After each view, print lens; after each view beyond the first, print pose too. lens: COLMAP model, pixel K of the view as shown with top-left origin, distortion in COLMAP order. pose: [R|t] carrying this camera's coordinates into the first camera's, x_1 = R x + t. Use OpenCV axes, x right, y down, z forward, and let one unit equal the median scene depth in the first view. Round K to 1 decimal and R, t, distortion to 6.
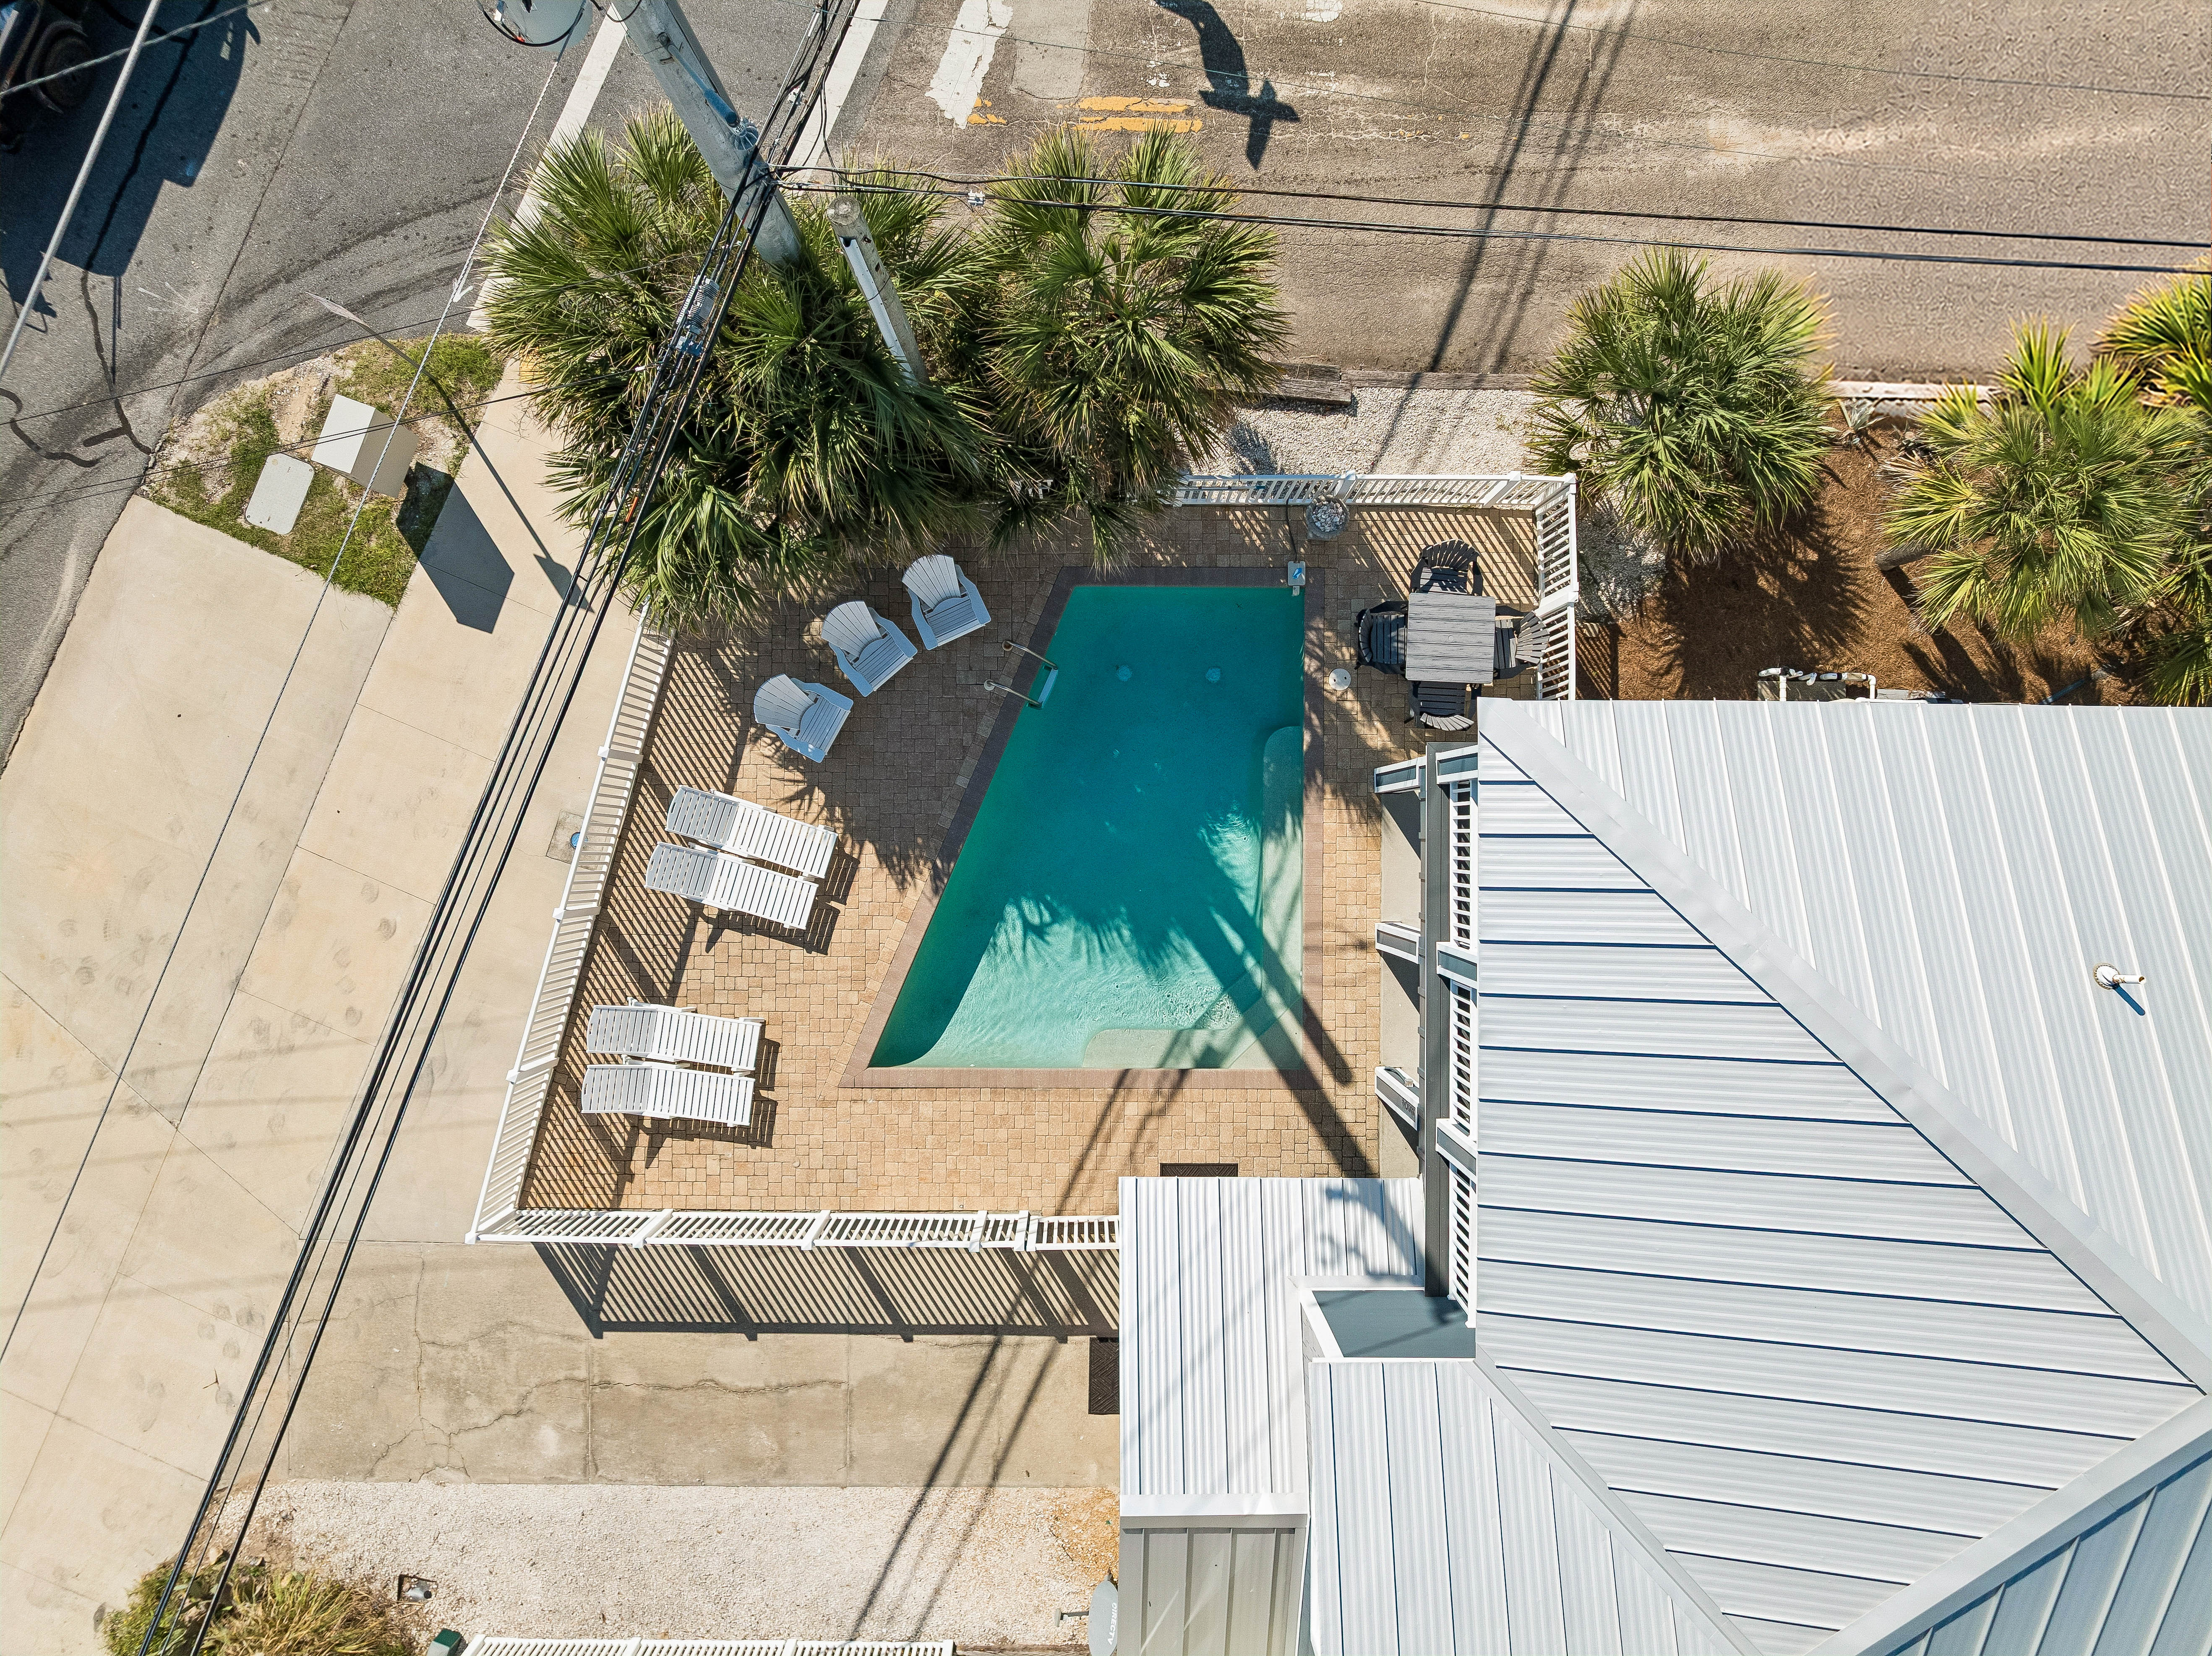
lens RADIAL K [[1547.0, 0, 1106.0], [0, 1547.0, 828.0], [0, 0, 1]] dist [-0.054904, 0.039484]
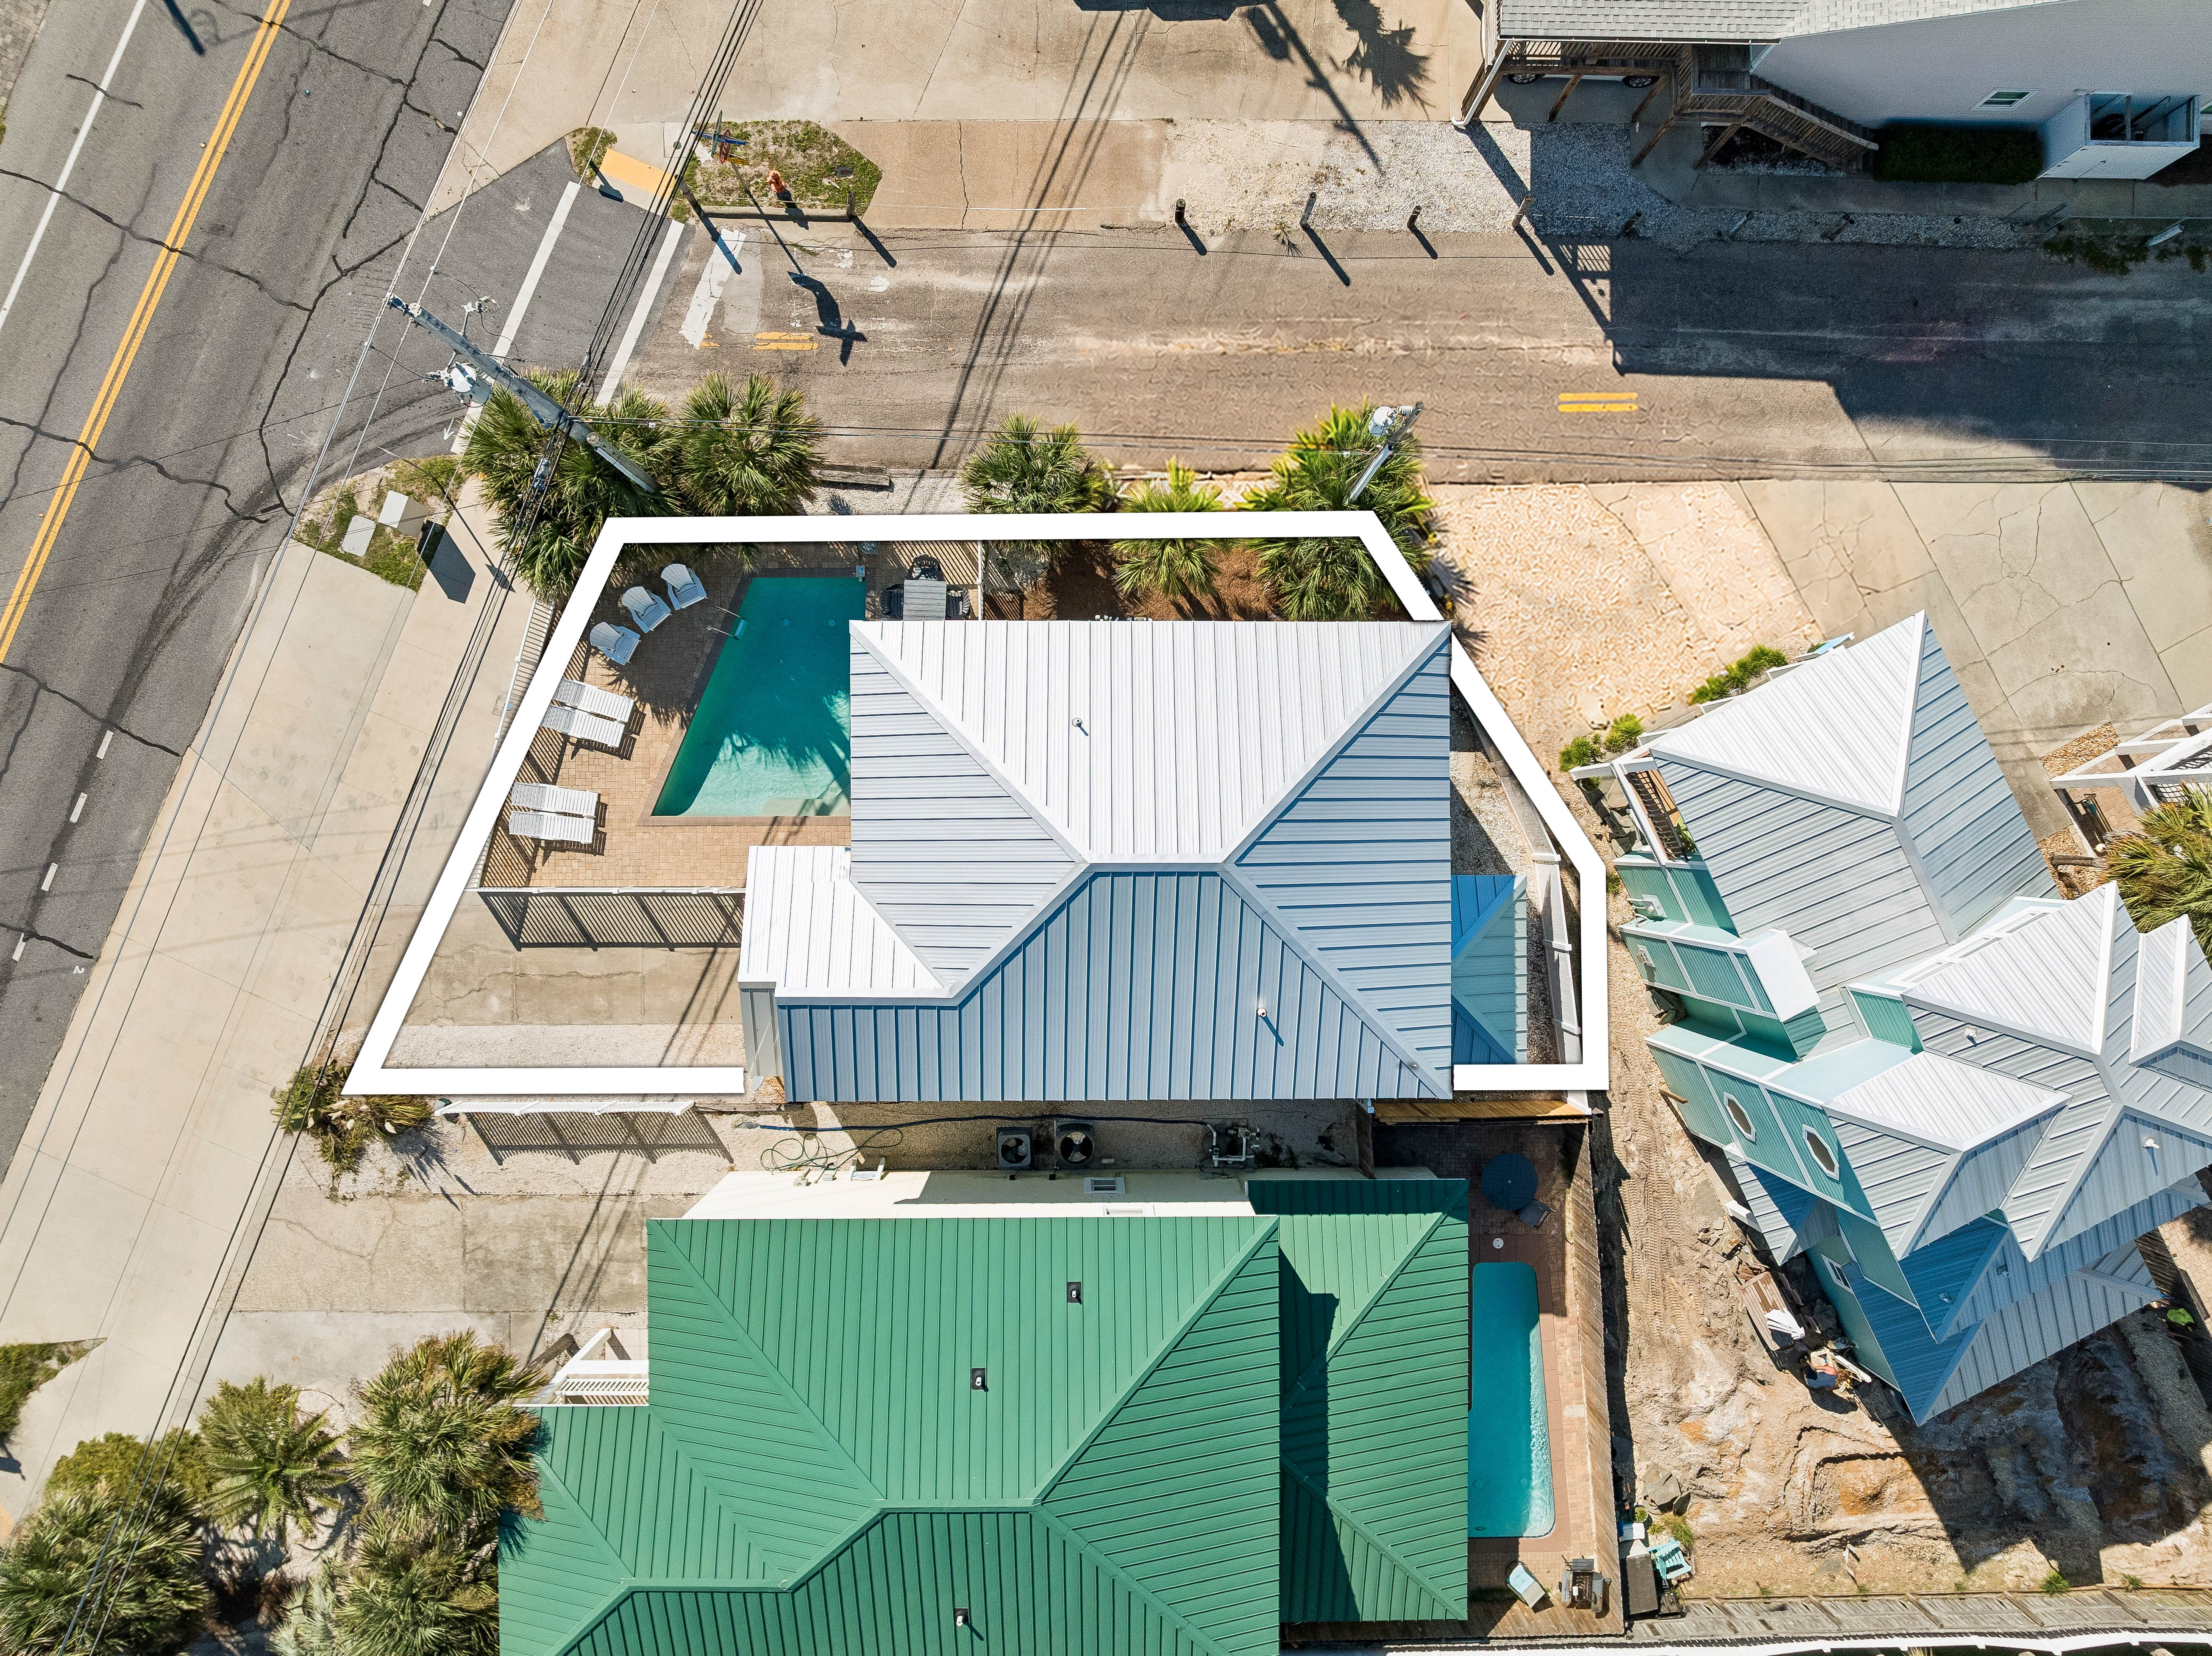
lens RADIAL K [[1538.4, 0, 1097.8], [0, 1538.4, 788.0], [0, 0, 1]] dist [-0.026565, -0.000610]
pose [[0.999955, -0.009313, -0.001839, 0.436266], [0.009304, 0.999946, -0.004653, 0.132567], [0.001882, 0.004635, 0.999987, -1.017425]]
